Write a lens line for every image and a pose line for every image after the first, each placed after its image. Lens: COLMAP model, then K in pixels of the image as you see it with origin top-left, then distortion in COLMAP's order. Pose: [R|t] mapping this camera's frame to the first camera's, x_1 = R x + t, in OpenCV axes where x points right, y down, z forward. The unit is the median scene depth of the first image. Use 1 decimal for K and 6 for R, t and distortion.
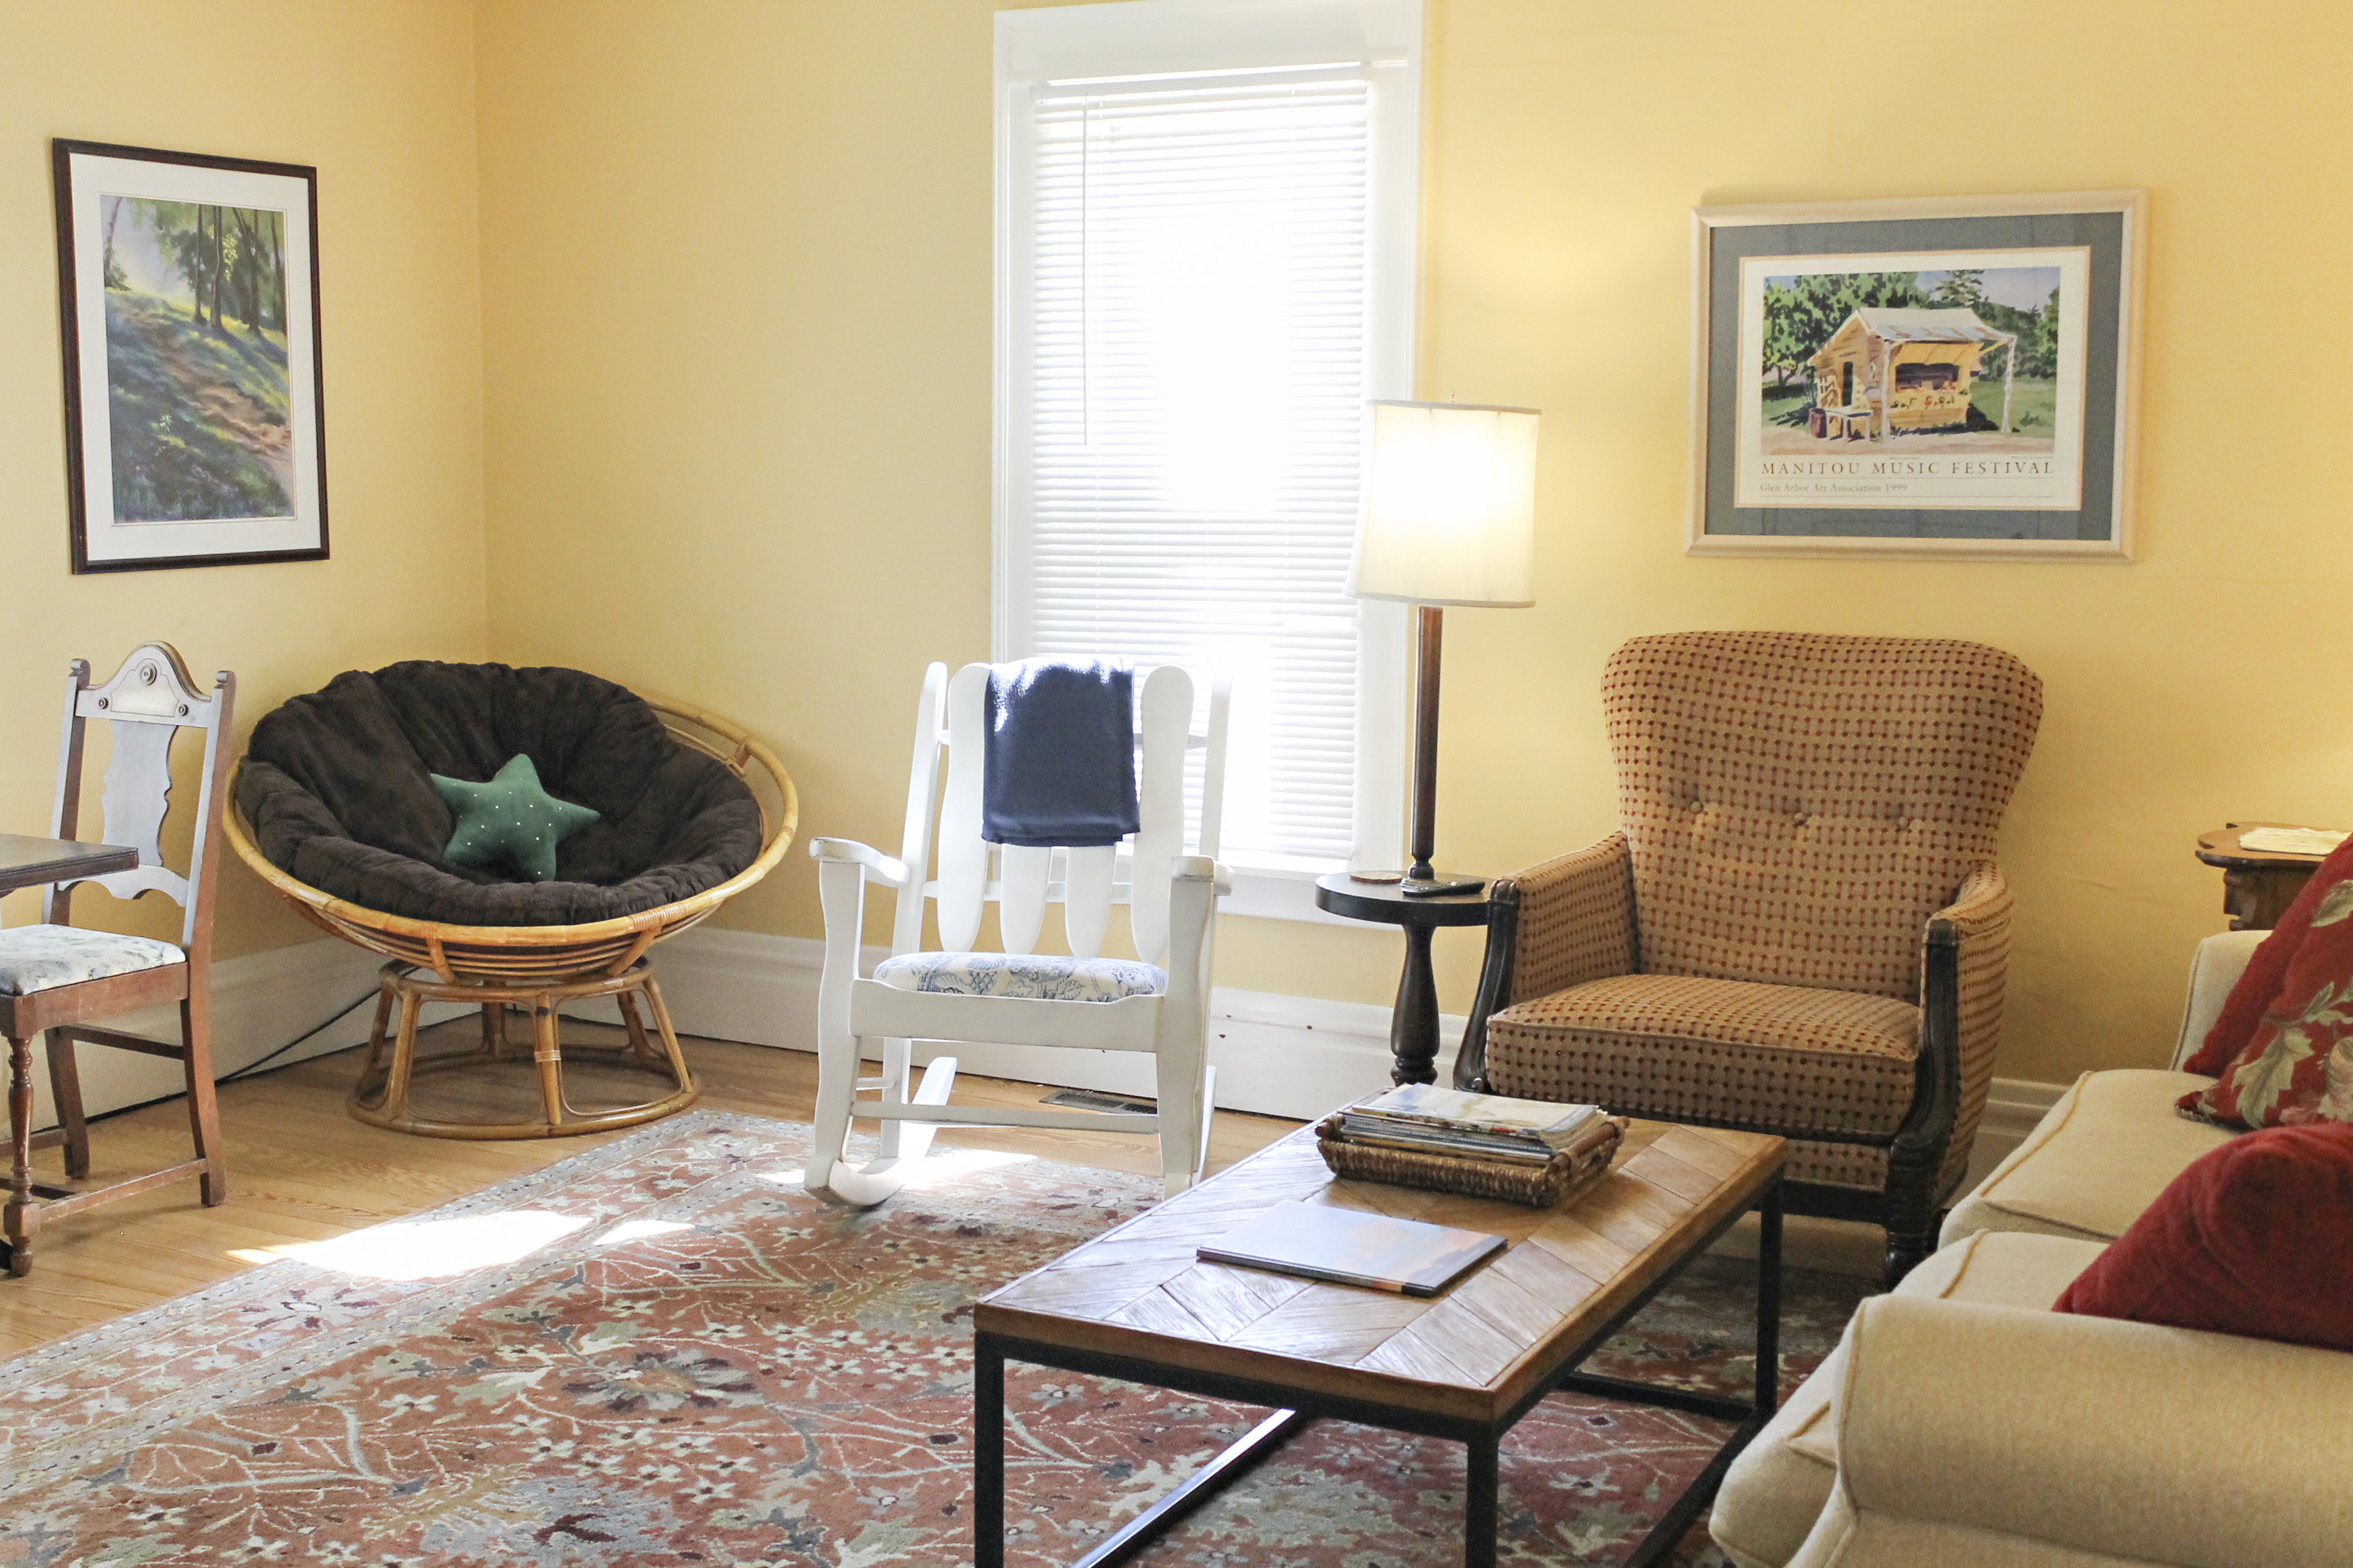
lens RADIAL K [[2752.3, 0, 1099.0], [0, 2752.3, 777.1], [0, 0, 1]] dist [0.010122, -0.025709]
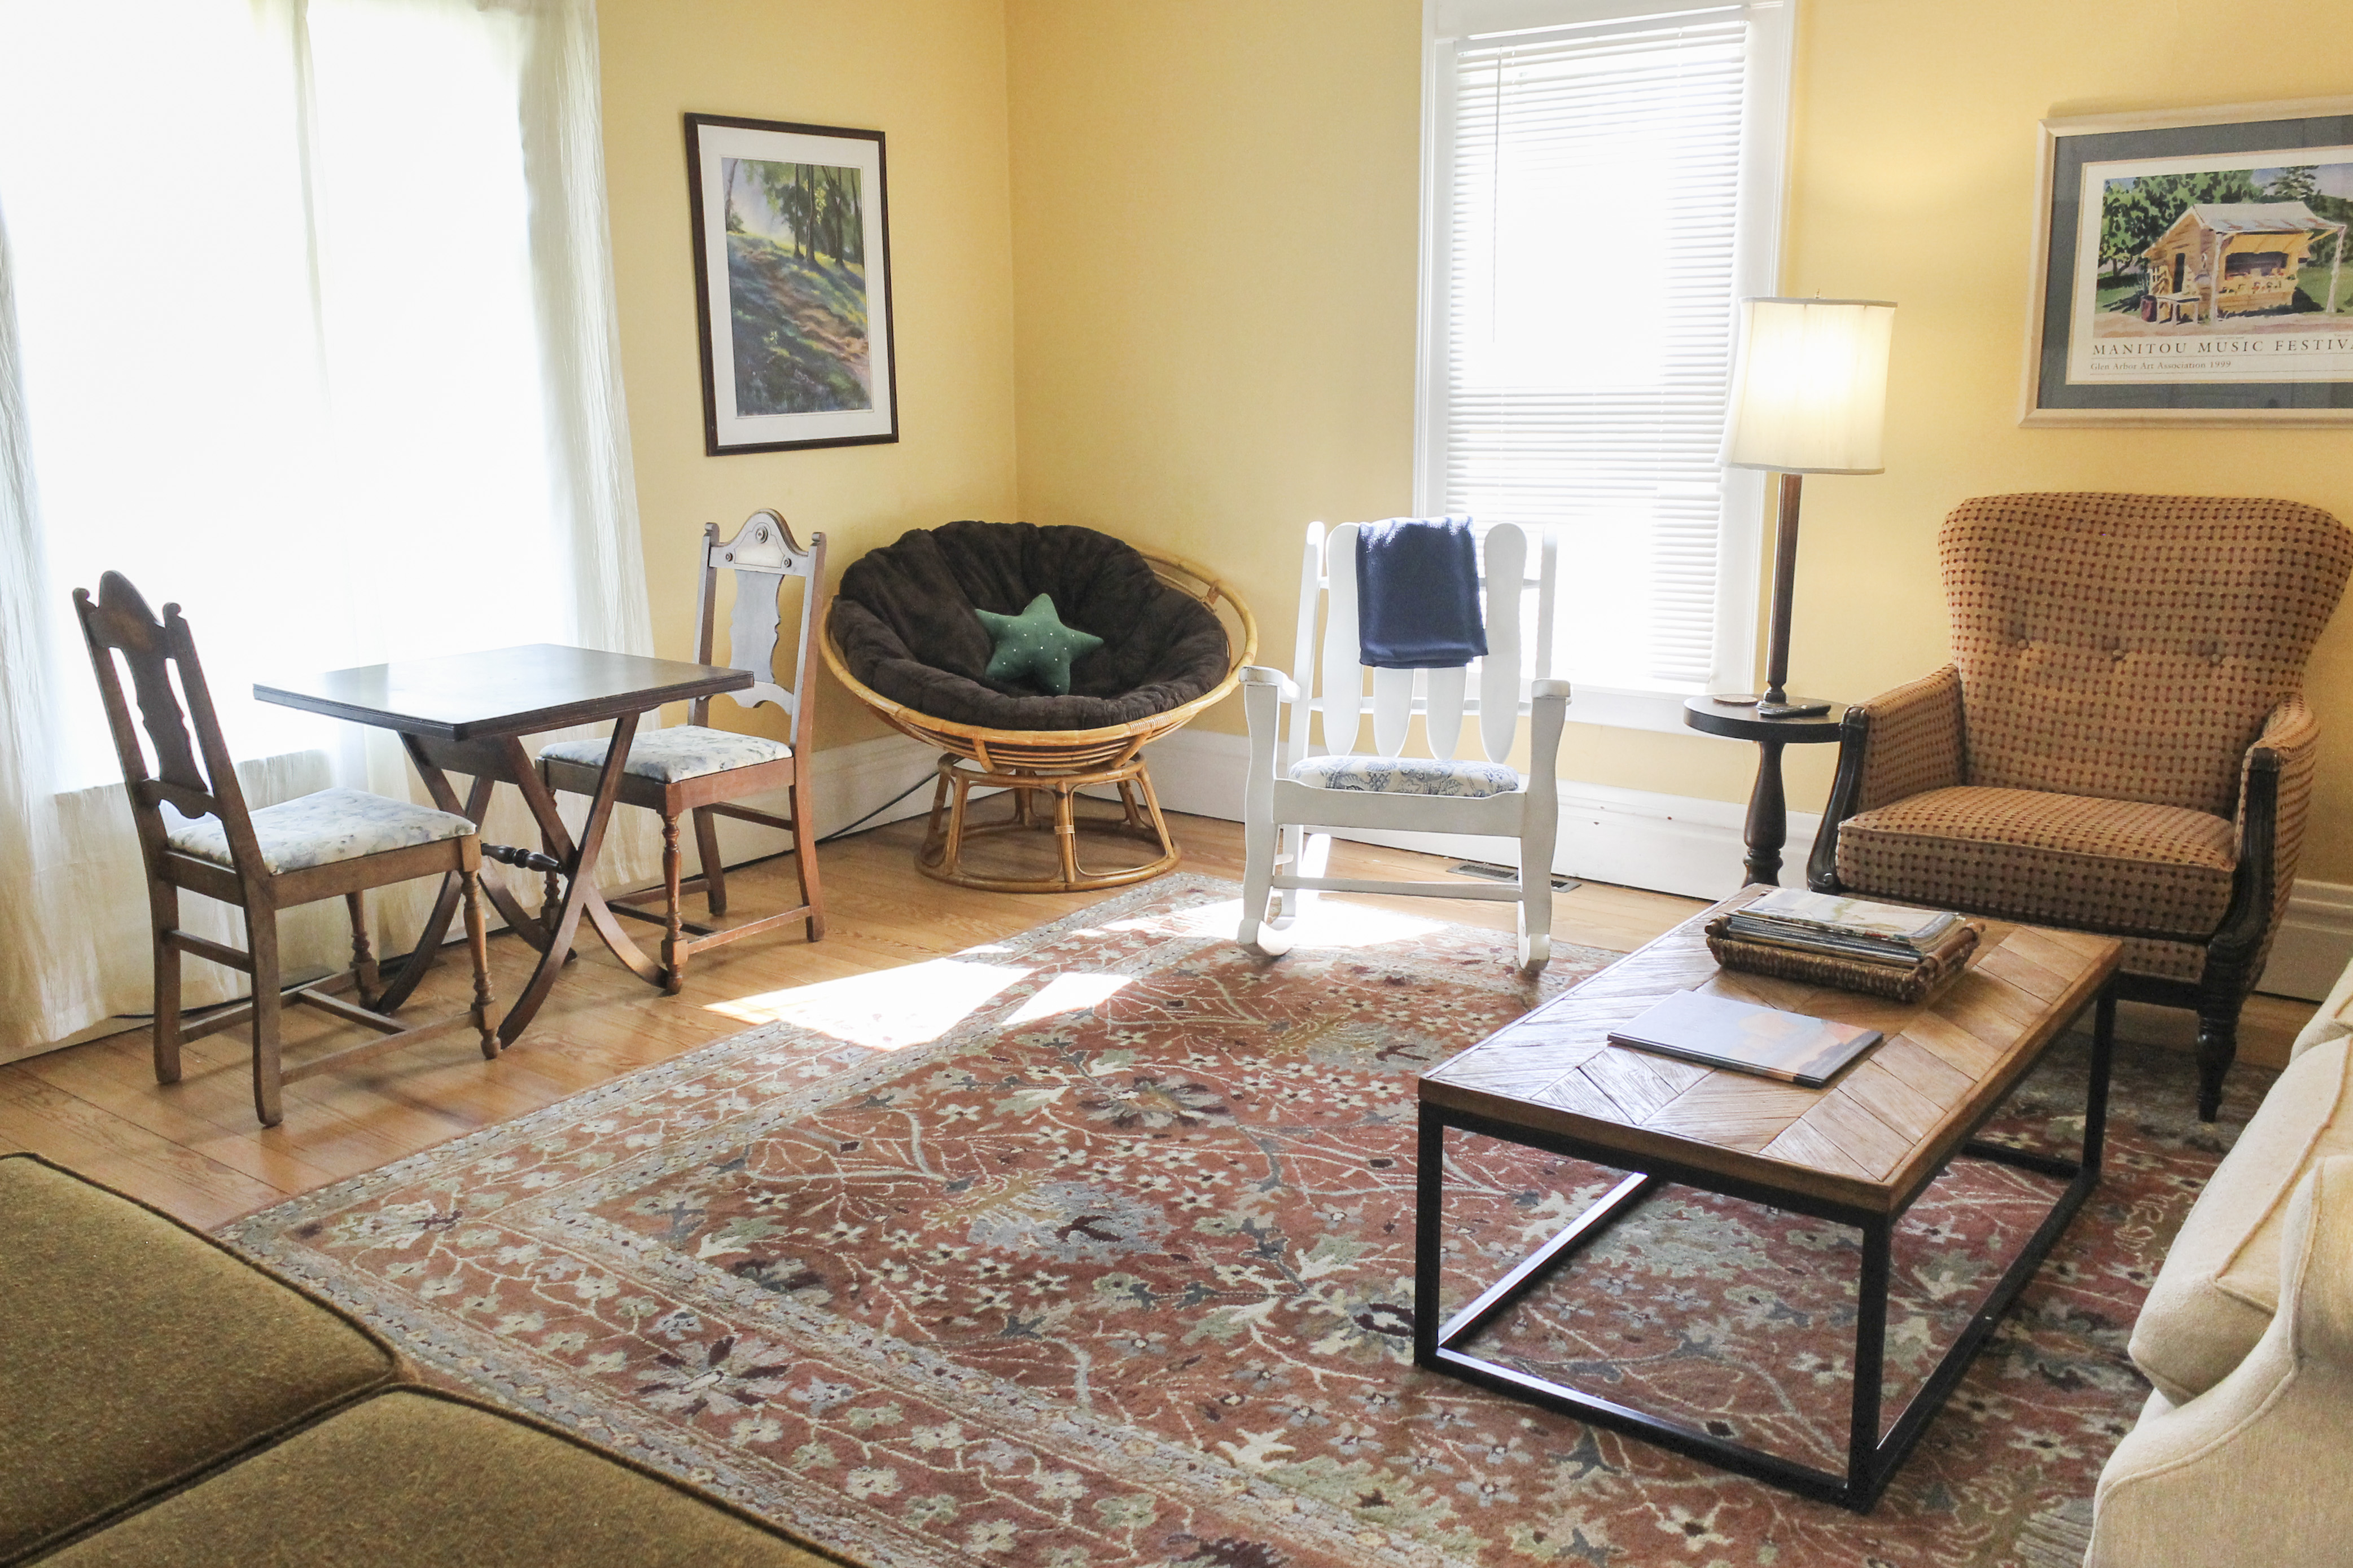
lens RADIAL K [[2009.2, 0, 1151.1], [0, 2009.2, 781.8], [0, 0, 1]] dist [0.036141, -0.024948]
pose [[0.988190, 0.015641, -0.152436, -0.018553], [-0.001497, 0.995715, 0.092463, -0.009885], [0.153229, -0.091142, 0.983979, 0.089382]]
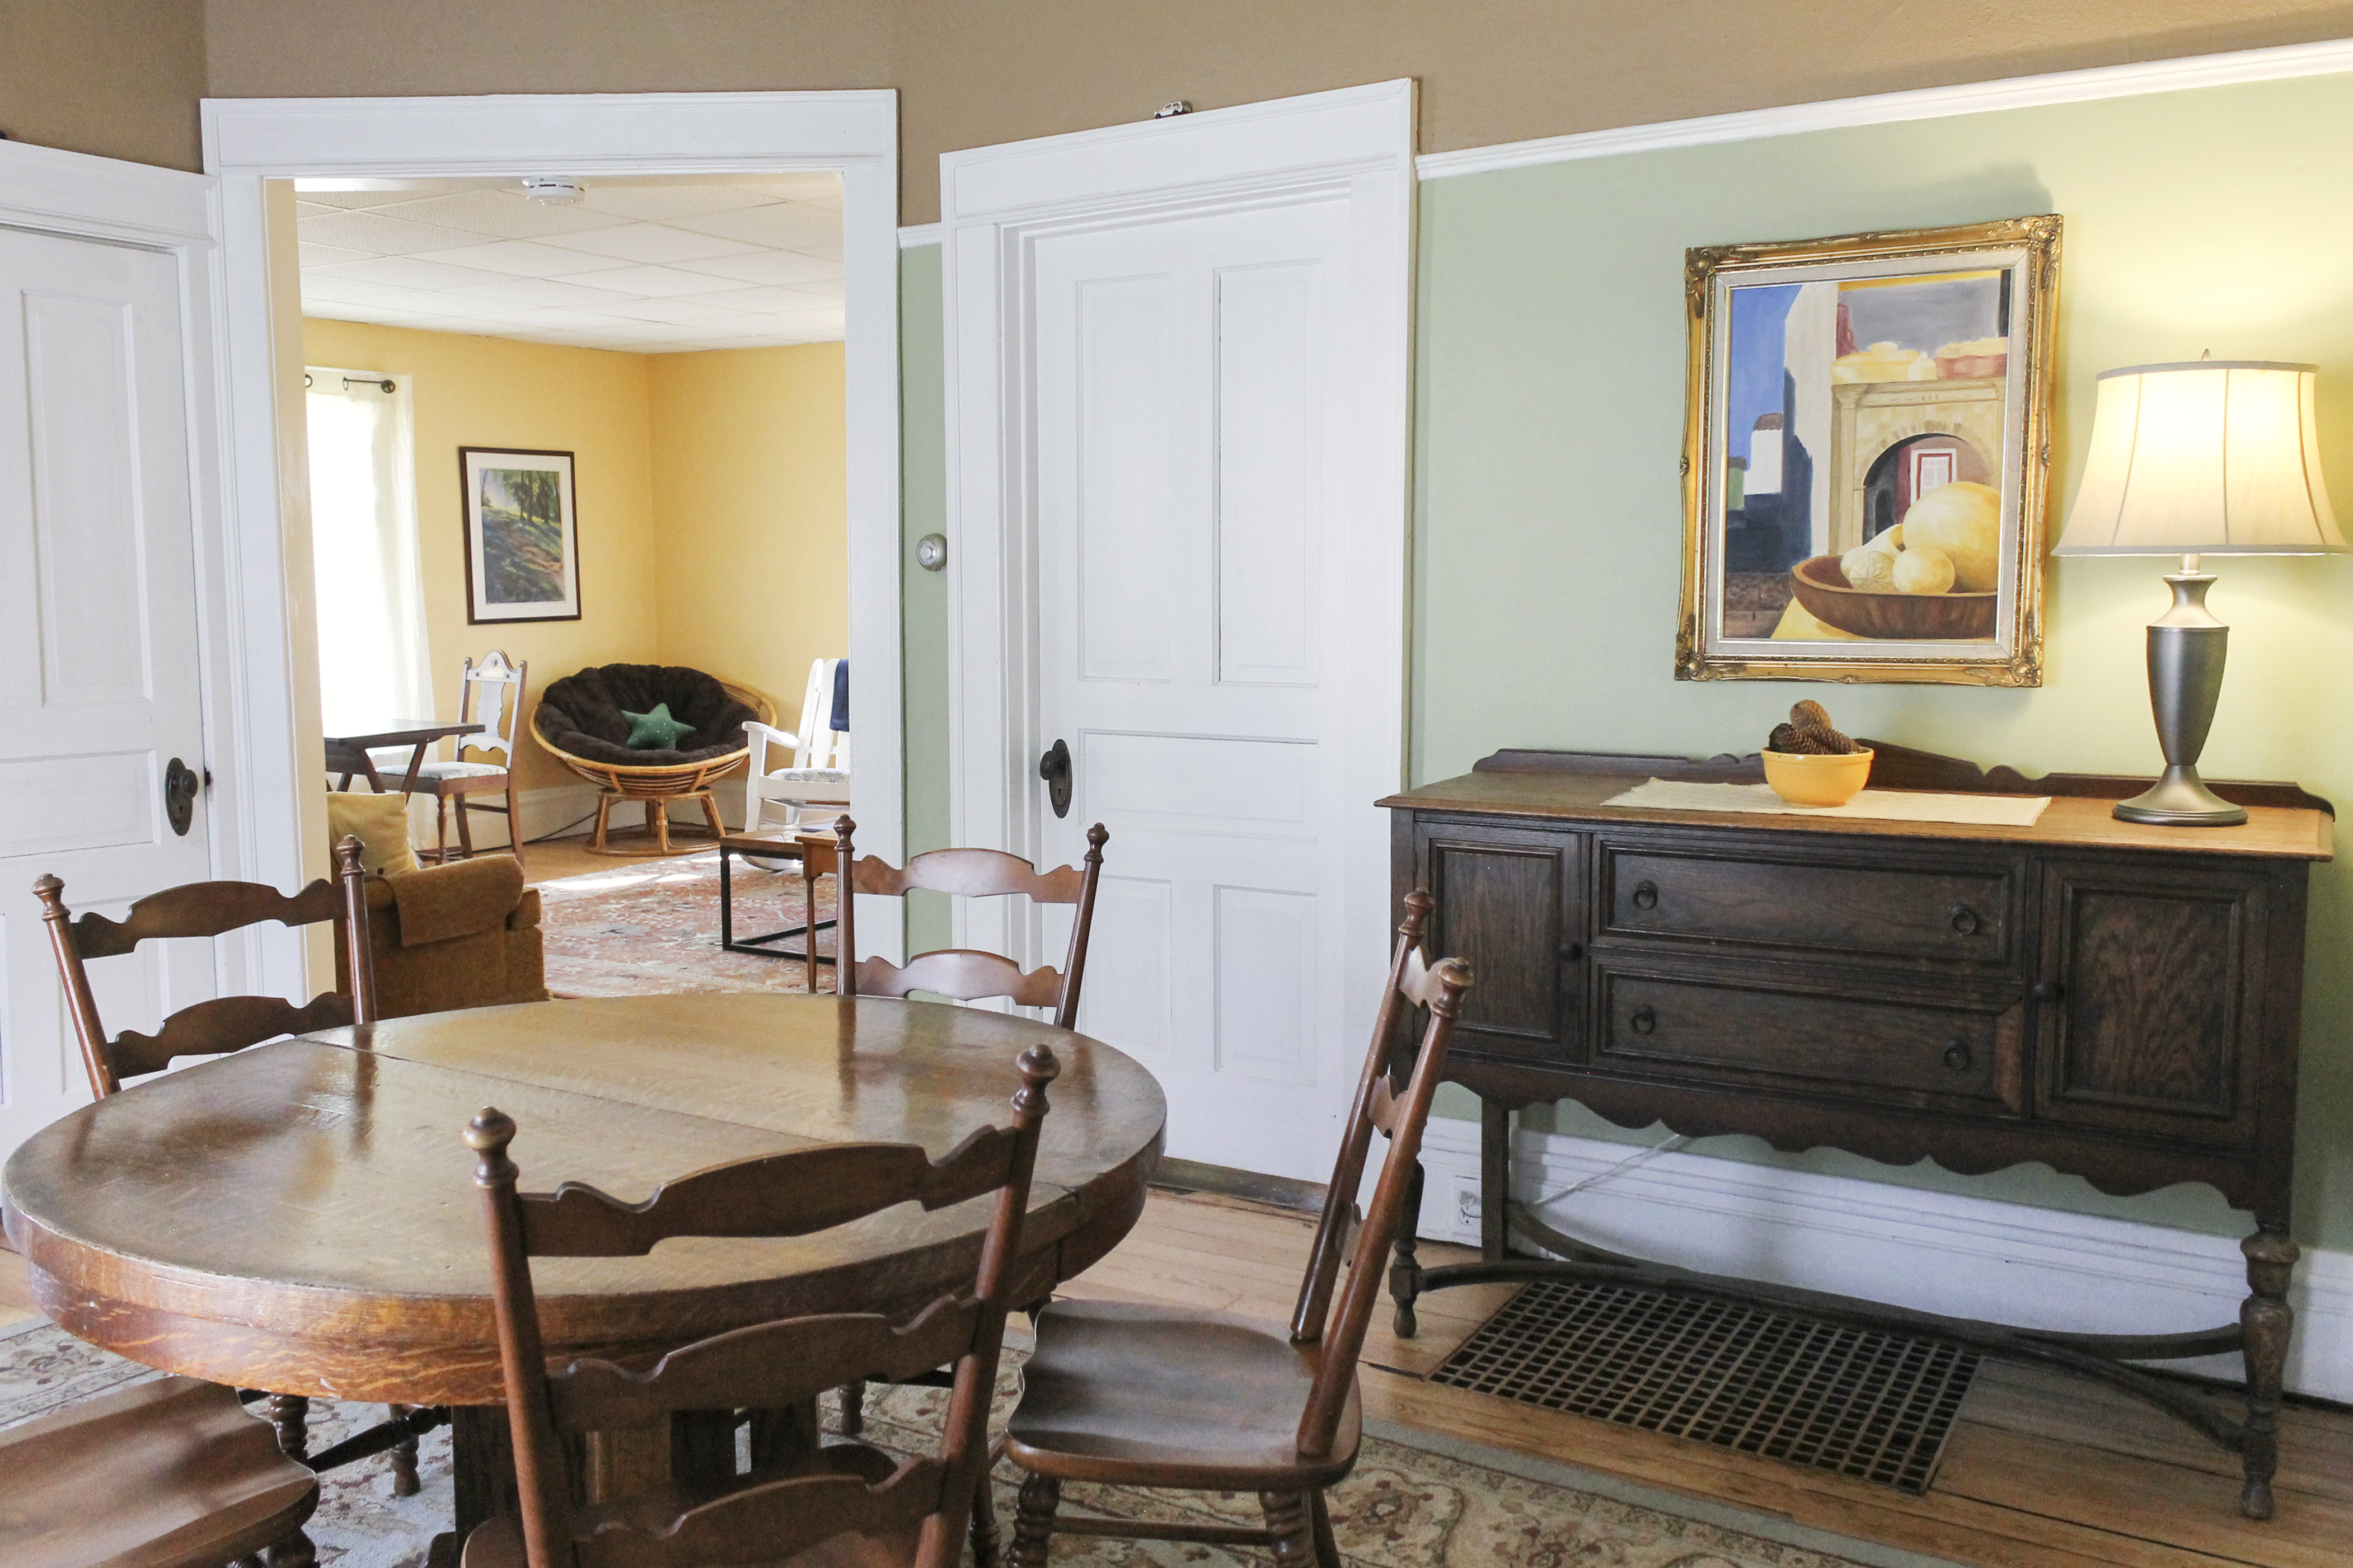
lens RADIAL K [[2009.4, 0, 1151.1], [0, 2009.4, 781.8], [0, 0, 1]] dist [0.036141, -0.024948]
pose [[0.998226, -0.003500, -0.059432, 0.385839], [0.002817, 0.999929, -0.011565, 0.100659], [0.059468, 0.011377, 0.998165, -0.853385]]
